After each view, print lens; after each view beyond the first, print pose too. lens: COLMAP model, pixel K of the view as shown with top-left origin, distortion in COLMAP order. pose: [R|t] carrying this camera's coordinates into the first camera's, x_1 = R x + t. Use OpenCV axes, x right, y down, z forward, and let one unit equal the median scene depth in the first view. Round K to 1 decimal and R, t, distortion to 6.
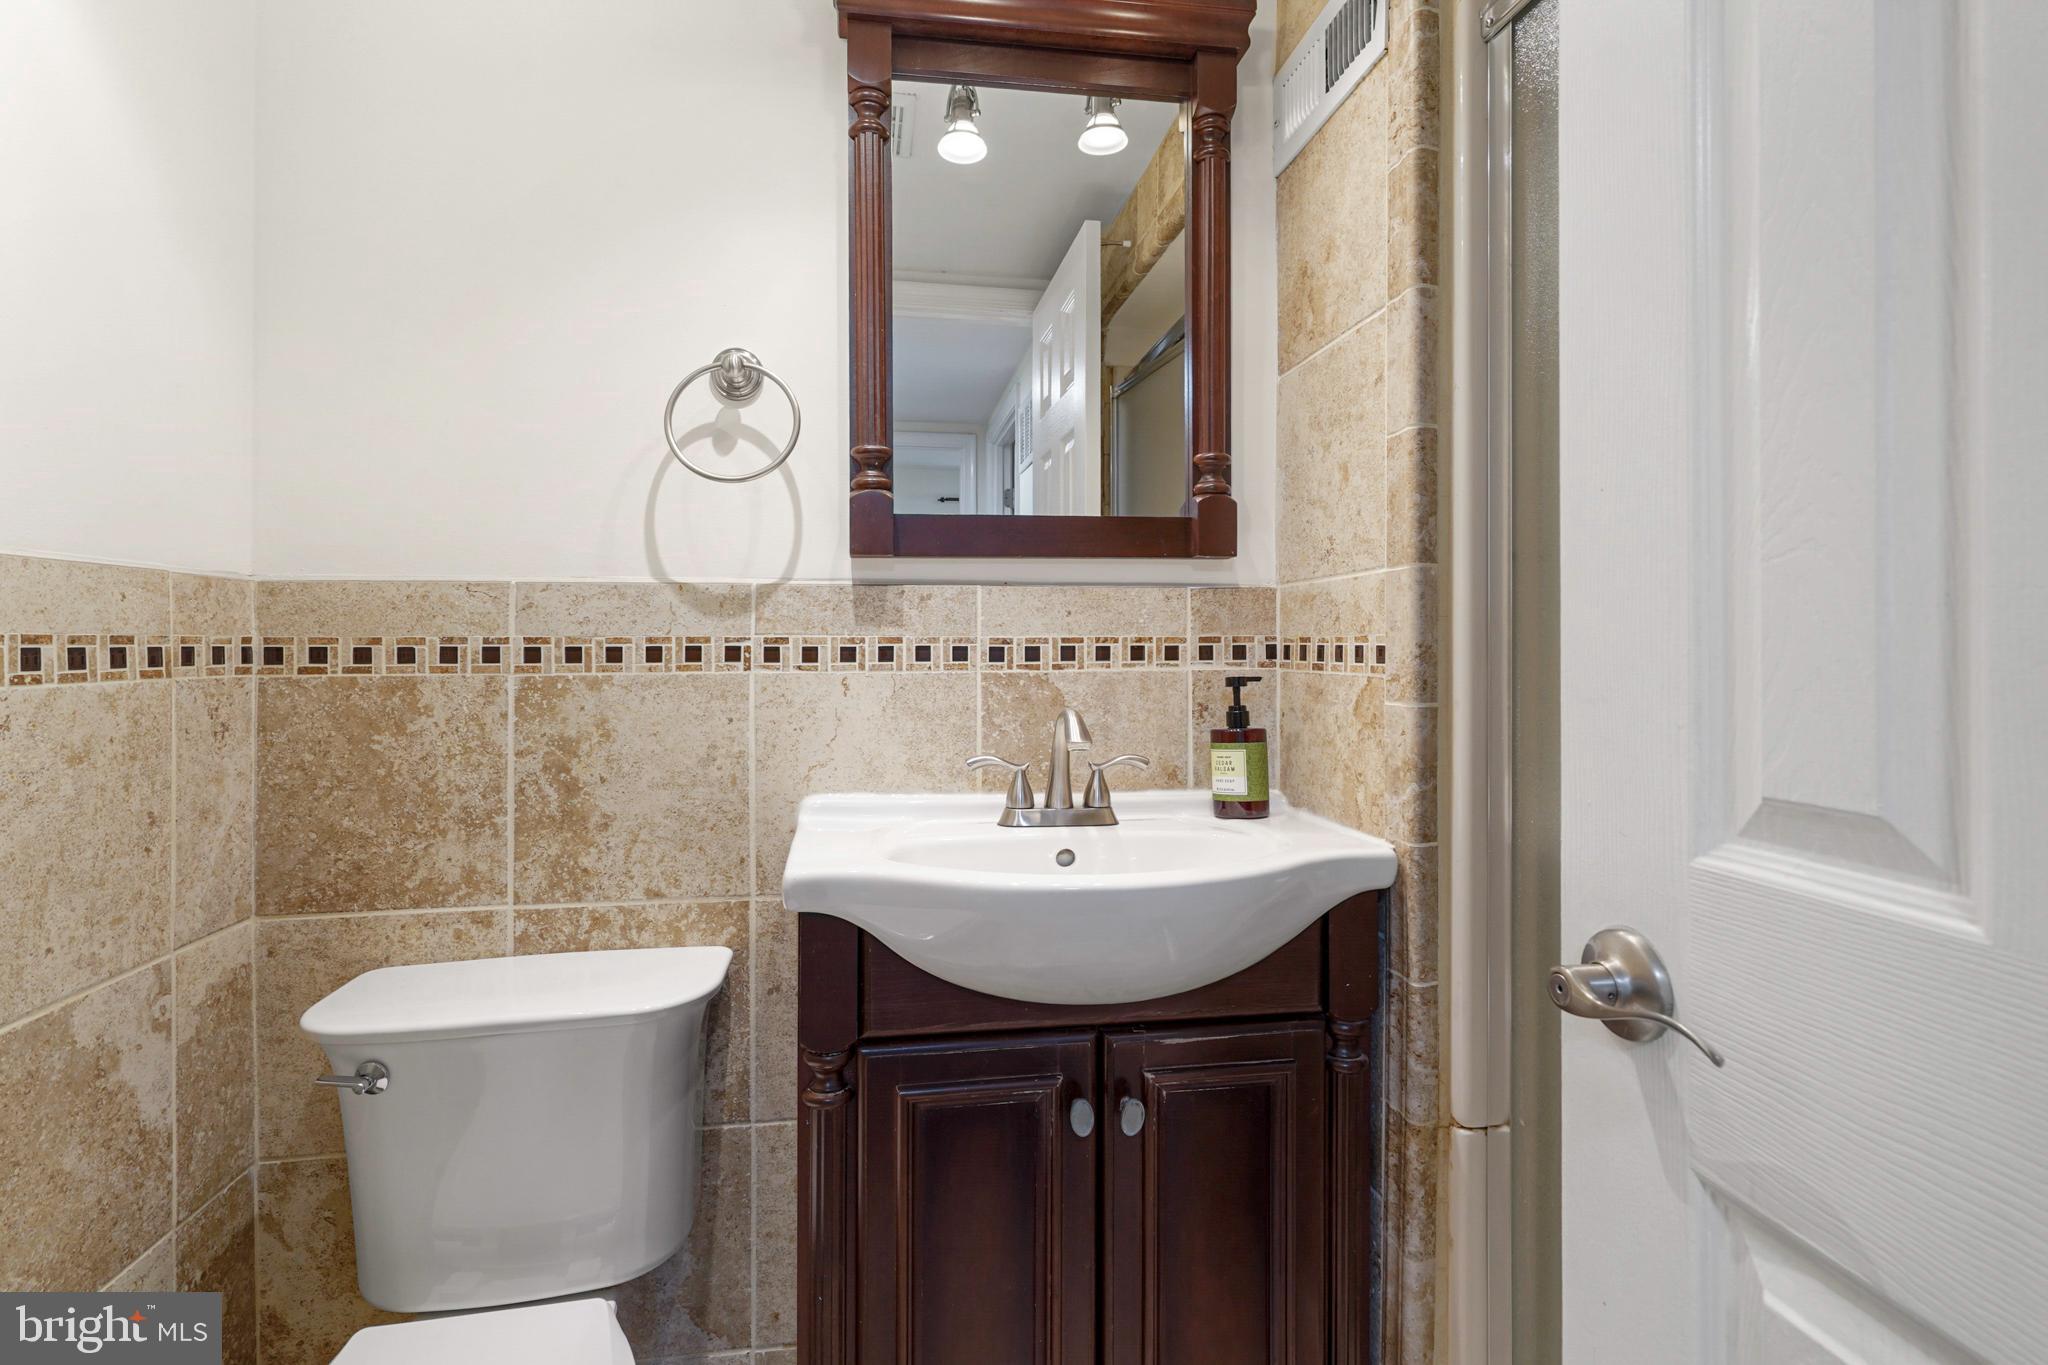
lens RADIAL K [[931.0, 0, 1008.8], [0, 931.0, 649.6], [0, 0, 1]] dist [-0.003431, 0.001050]
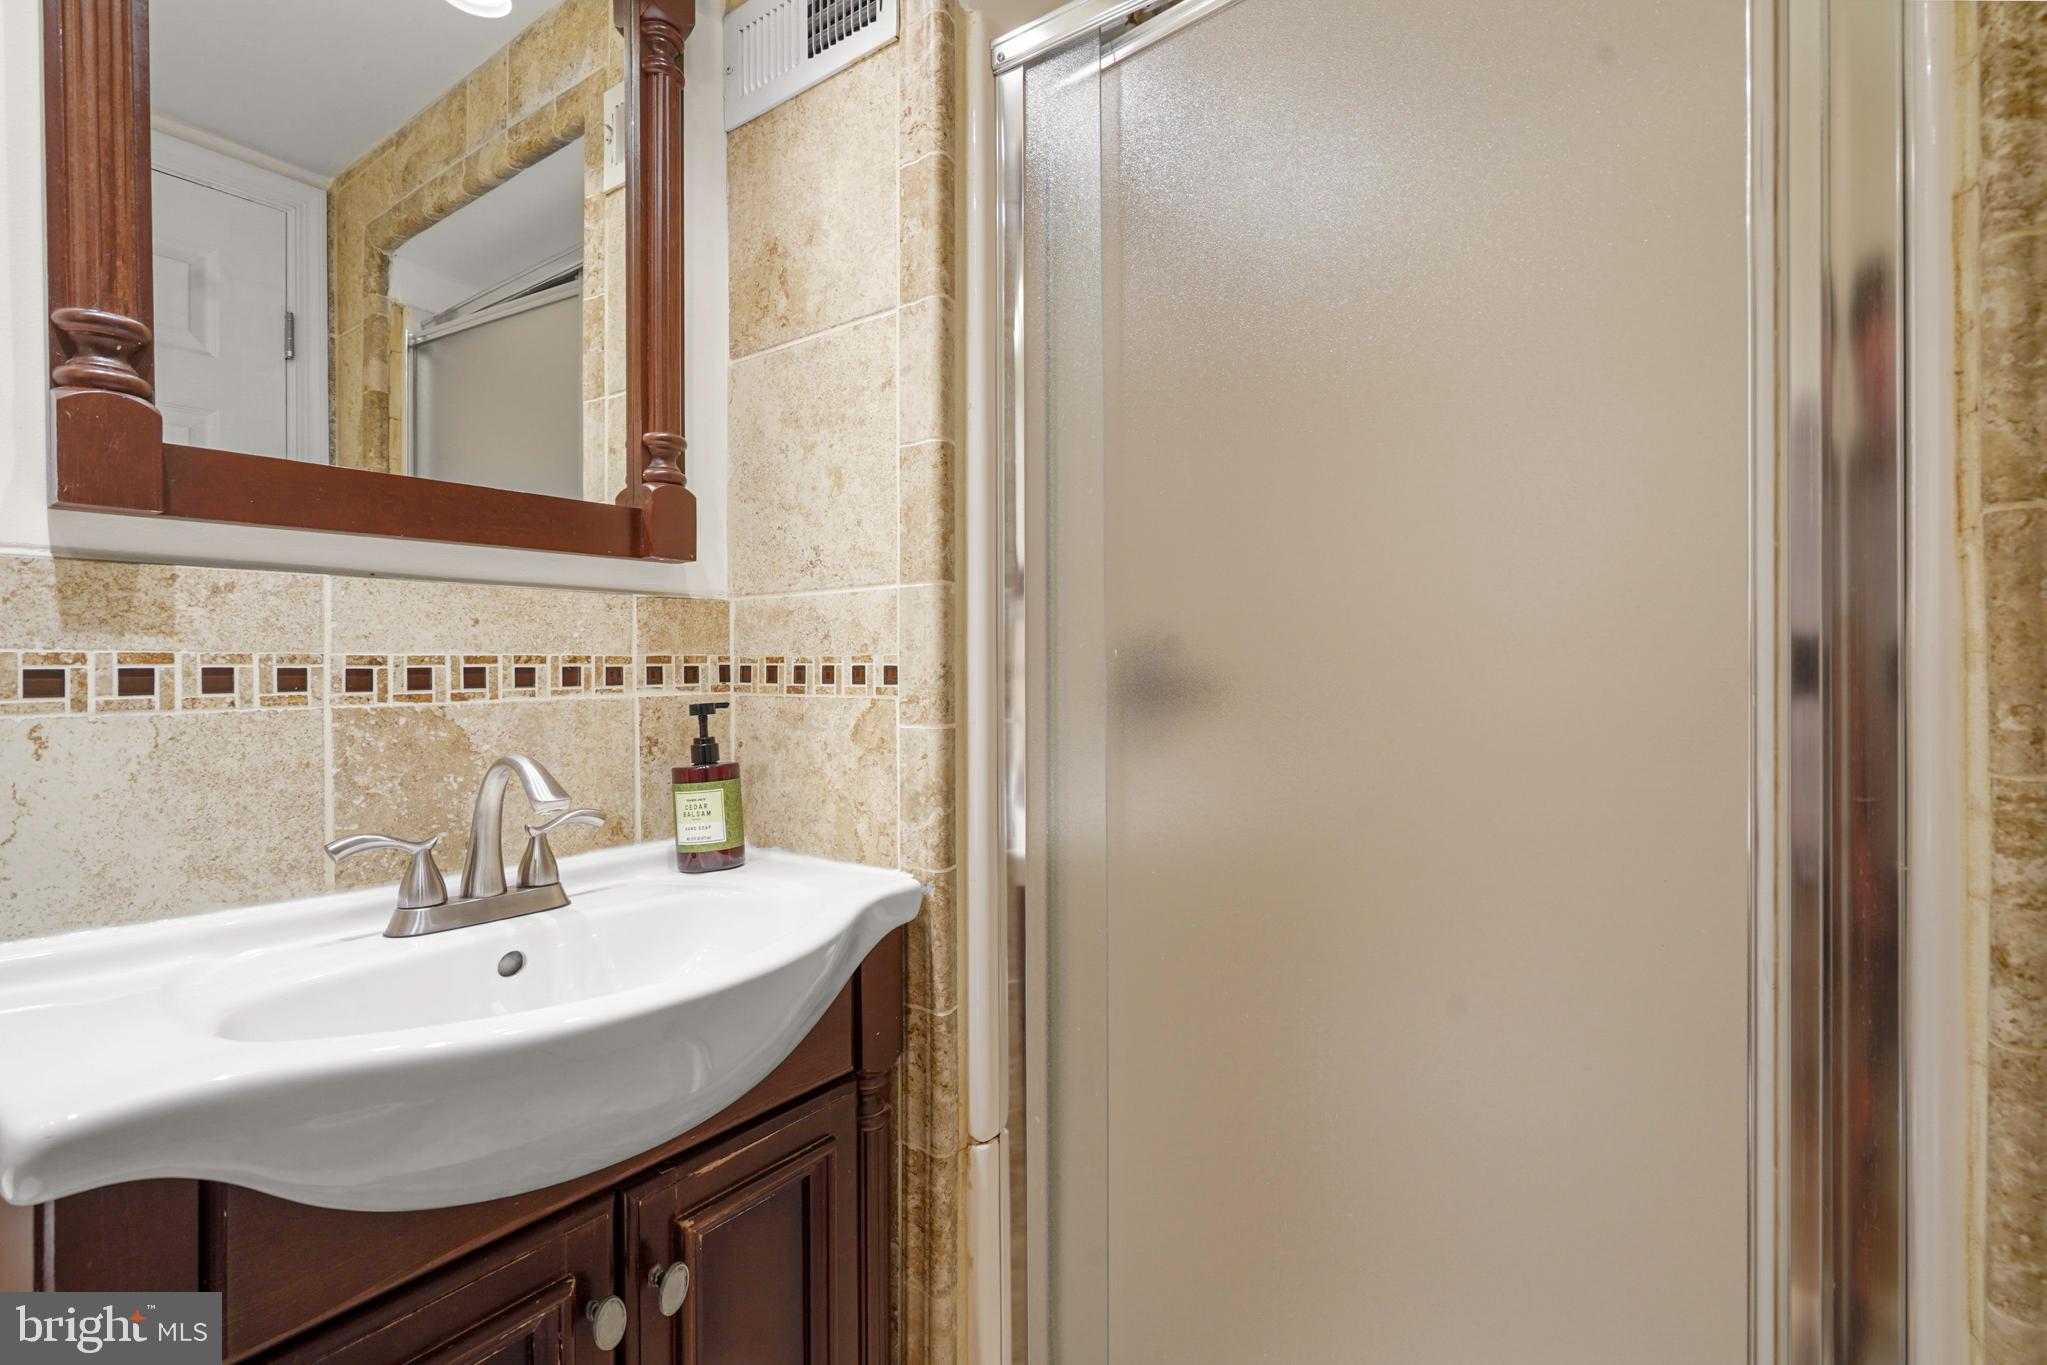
lens RADIAL K [[930.5, 0, 1021.5], [0, 930.5, 673.7], [0, 0, 1]] dist [-0.003431, 0.001050]
pose [[0.706936, -0.007201, 0.707241, -0.154821], [0.005977, 0.999973, 0.004208, 0.000514], [-0.707252, 0.001253, 0.706960, 0.207378]]
